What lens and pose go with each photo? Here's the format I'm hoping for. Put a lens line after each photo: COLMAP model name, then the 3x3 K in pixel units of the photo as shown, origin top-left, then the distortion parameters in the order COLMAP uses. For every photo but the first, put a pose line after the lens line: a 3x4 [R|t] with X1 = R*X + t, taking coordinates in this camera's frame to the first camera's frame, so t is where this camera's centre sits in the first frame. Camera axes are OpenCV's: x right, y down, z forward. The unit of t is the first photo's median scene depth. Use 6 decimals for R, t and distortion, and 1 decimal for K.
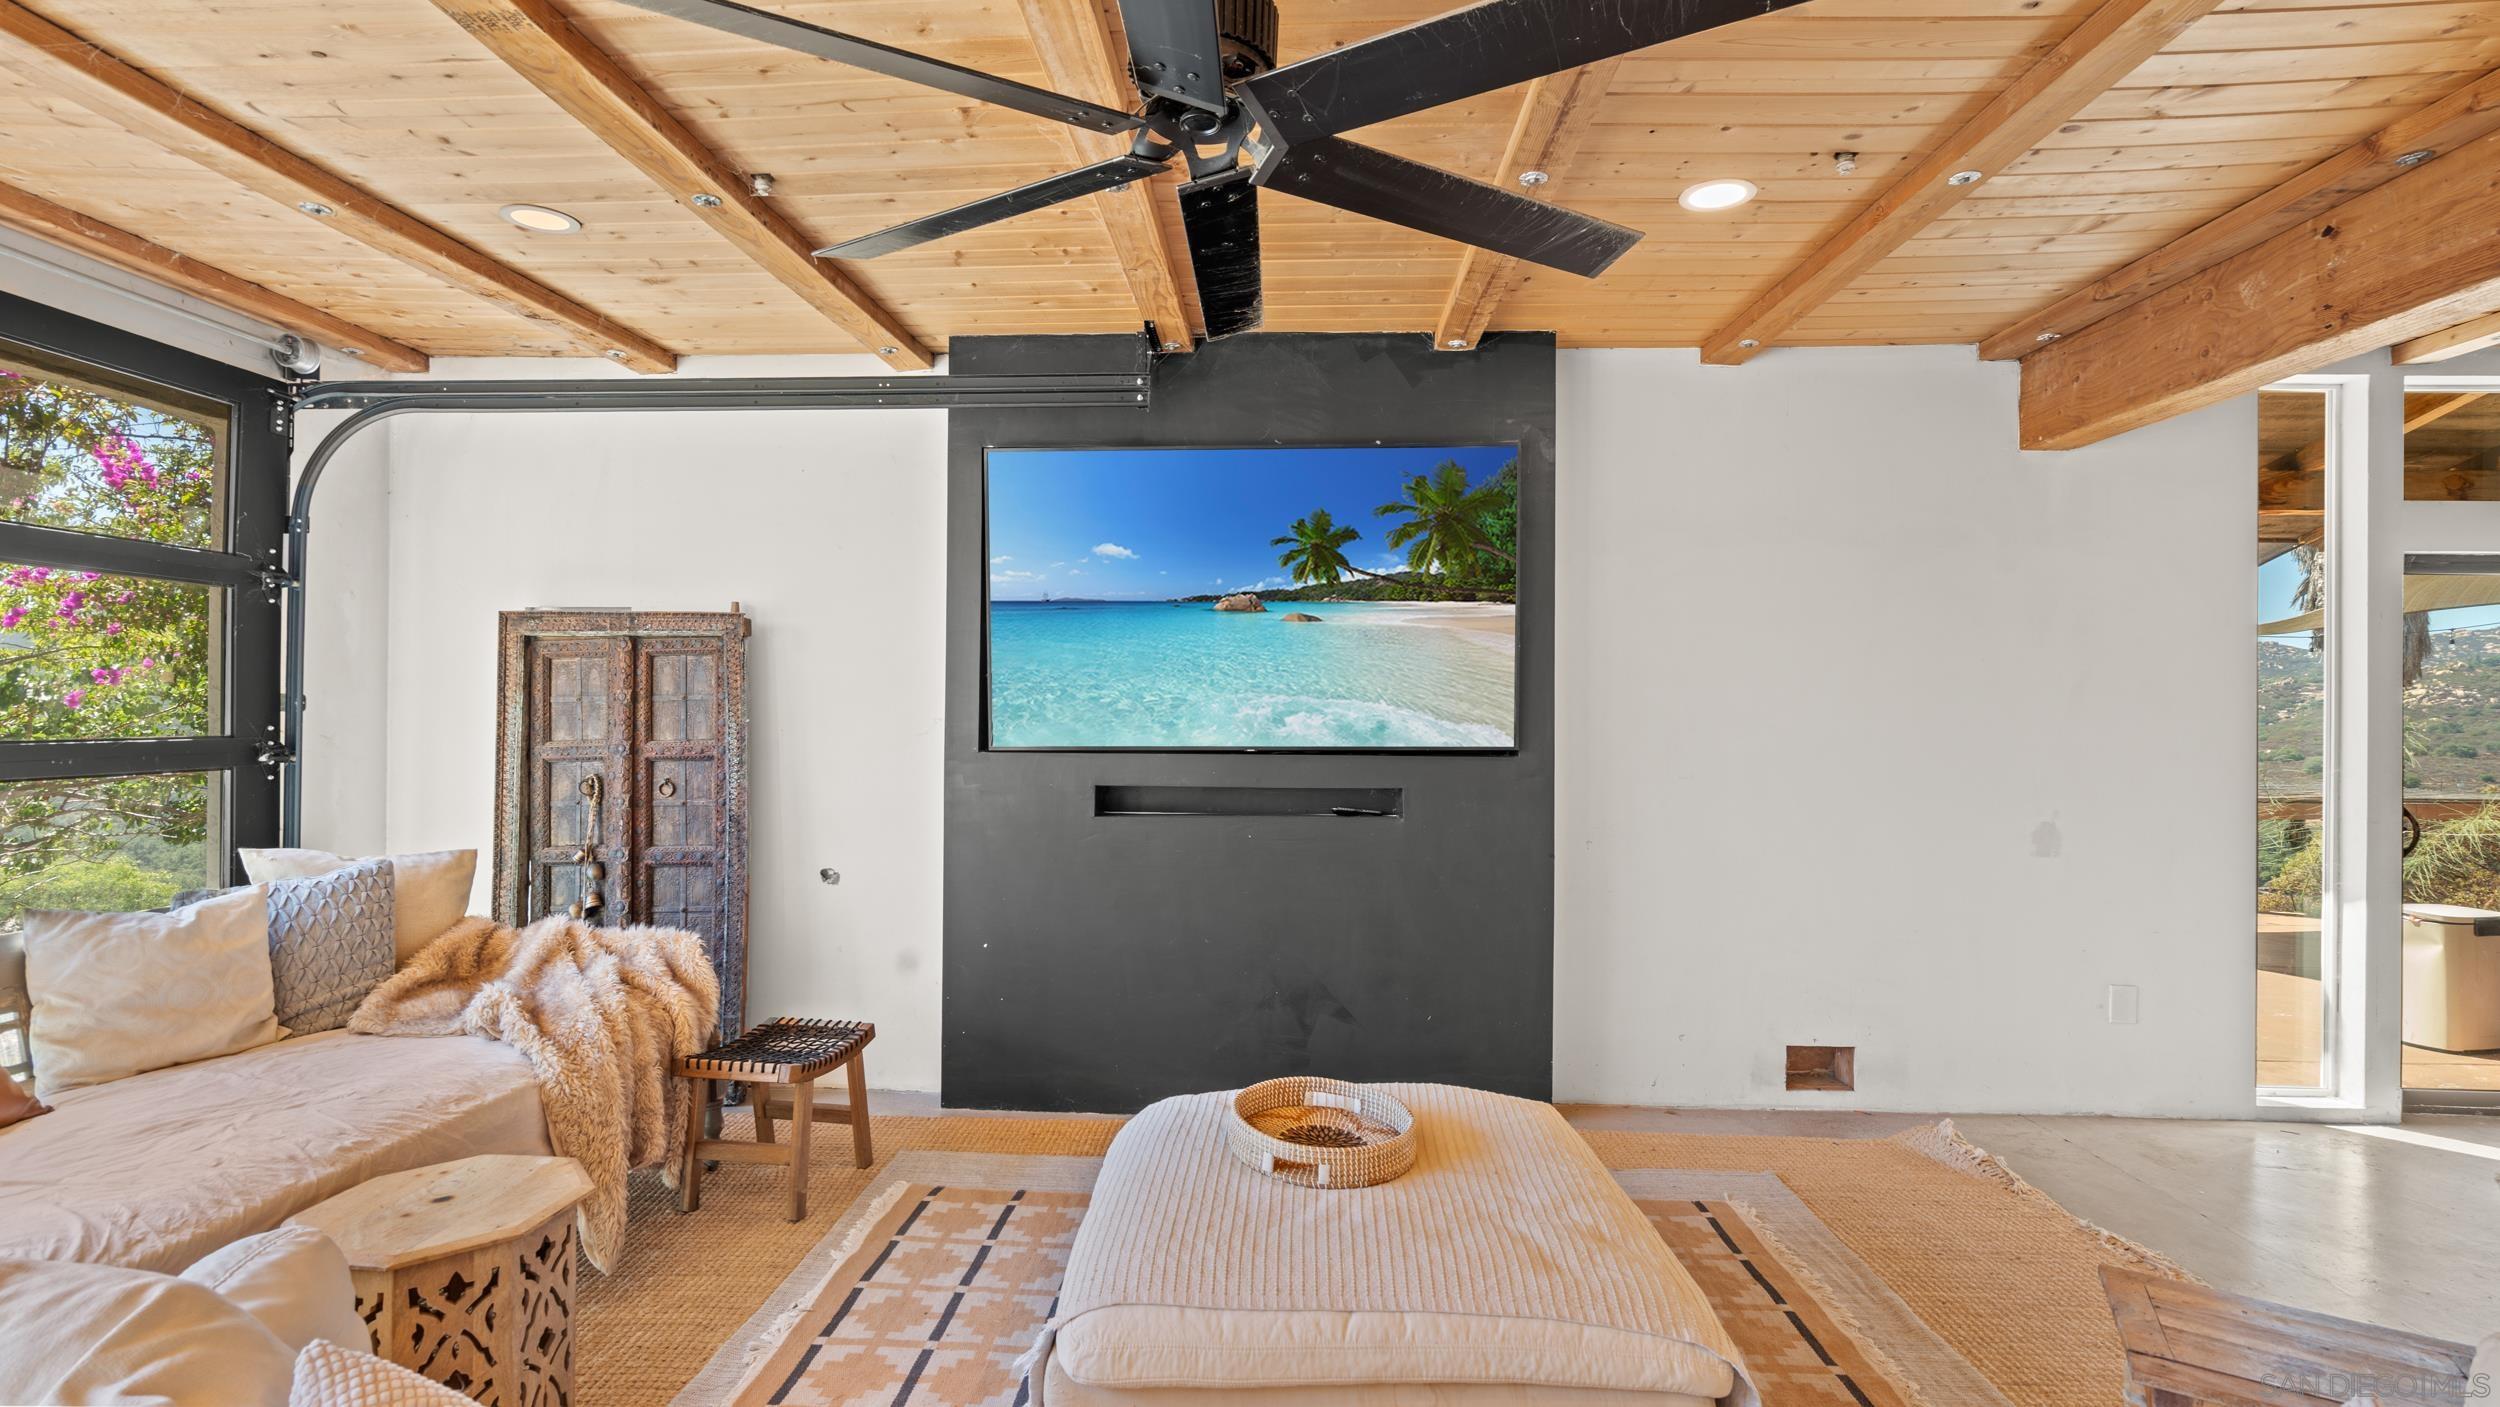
lens RADIAL K [[1126.1, 0, 1244.5], [0, 1126.1, 697.7], [0, 0, 1]] dist [-0.006920, 0.002924]
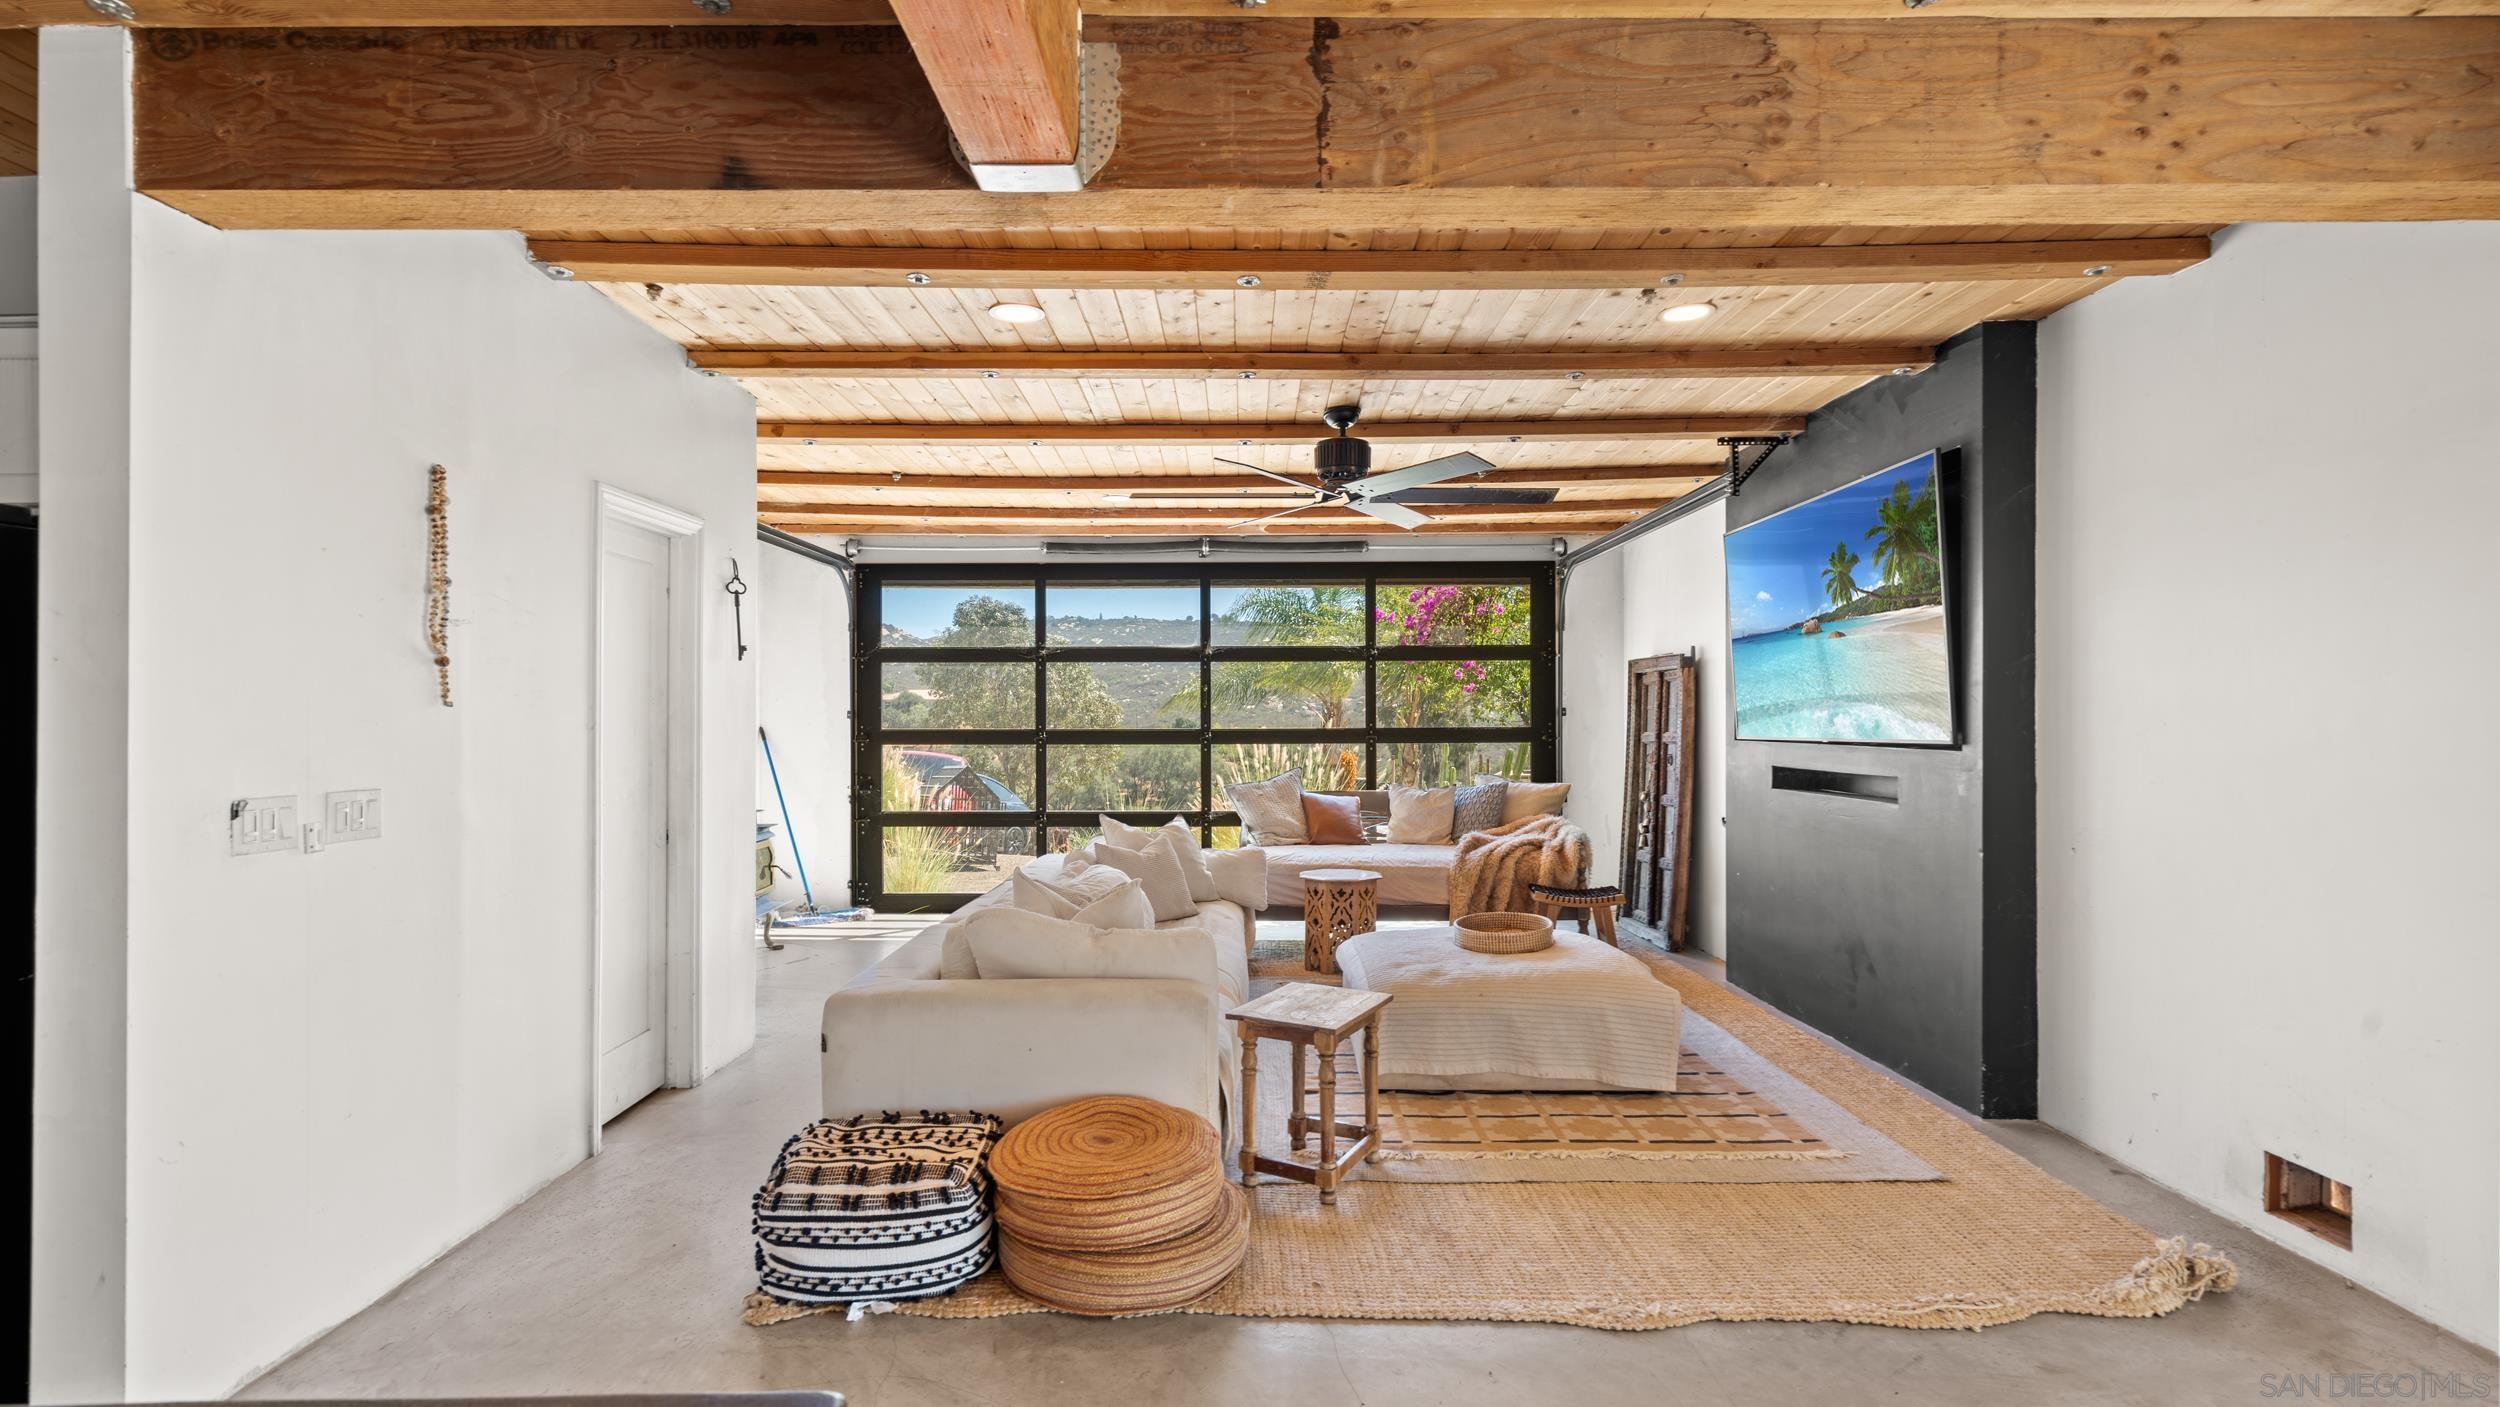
lens RADIAL K [[1170.8, 0, 1247.6], [0, 1170.8, 715.5], [0, 0, 1]] dist [0.000719, 0.000714]
pose [[0.044039, -0.006955, -0.999006, 1.279080], [0.019848, 0.999784, -0.006085, 0.012108], [0.998833, -0.019561, 0.044167, 0.308715]]
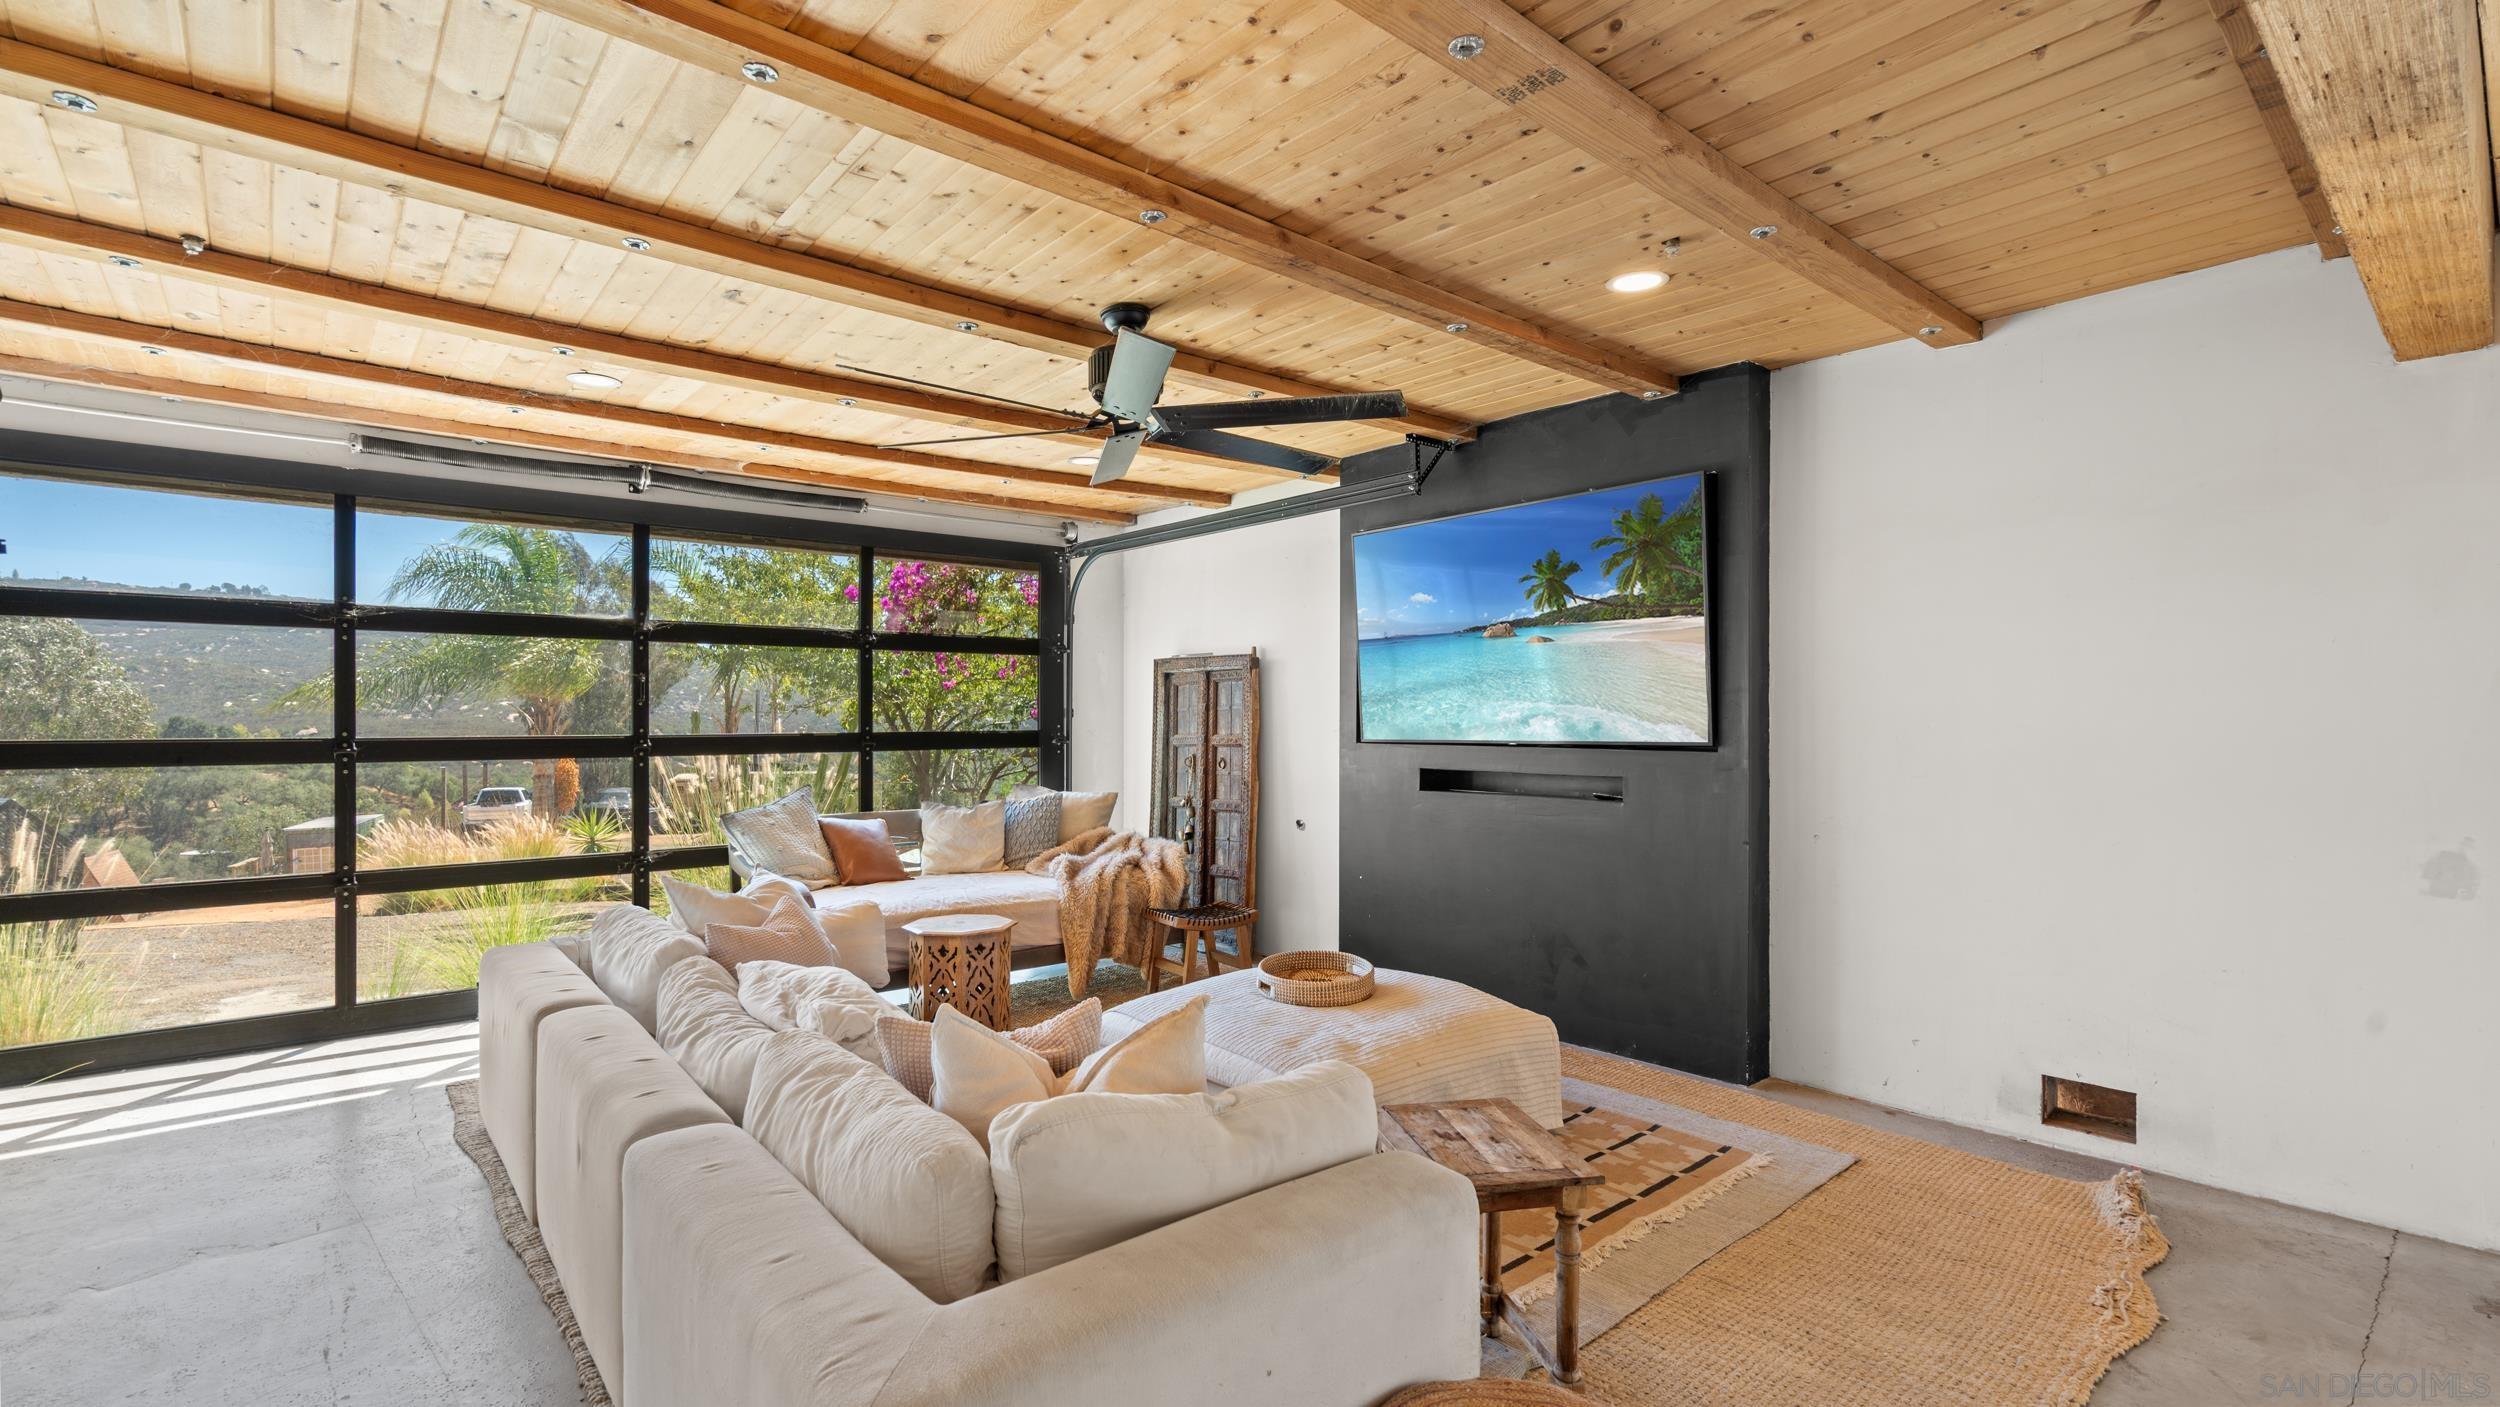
lens RADIAL K [[1126.1, 0, 1240.6], [0, 1126.1, 704.6], [0, 0, 1]] dist [-0.006920, 0.002924]
pose [[0.684281, -0.014117, -0.729082, 0.733156], [0.016741, 0.999853, -0.003648, 0.001200], [0.729026, -0.009709, 0.684417, -0.100977]]
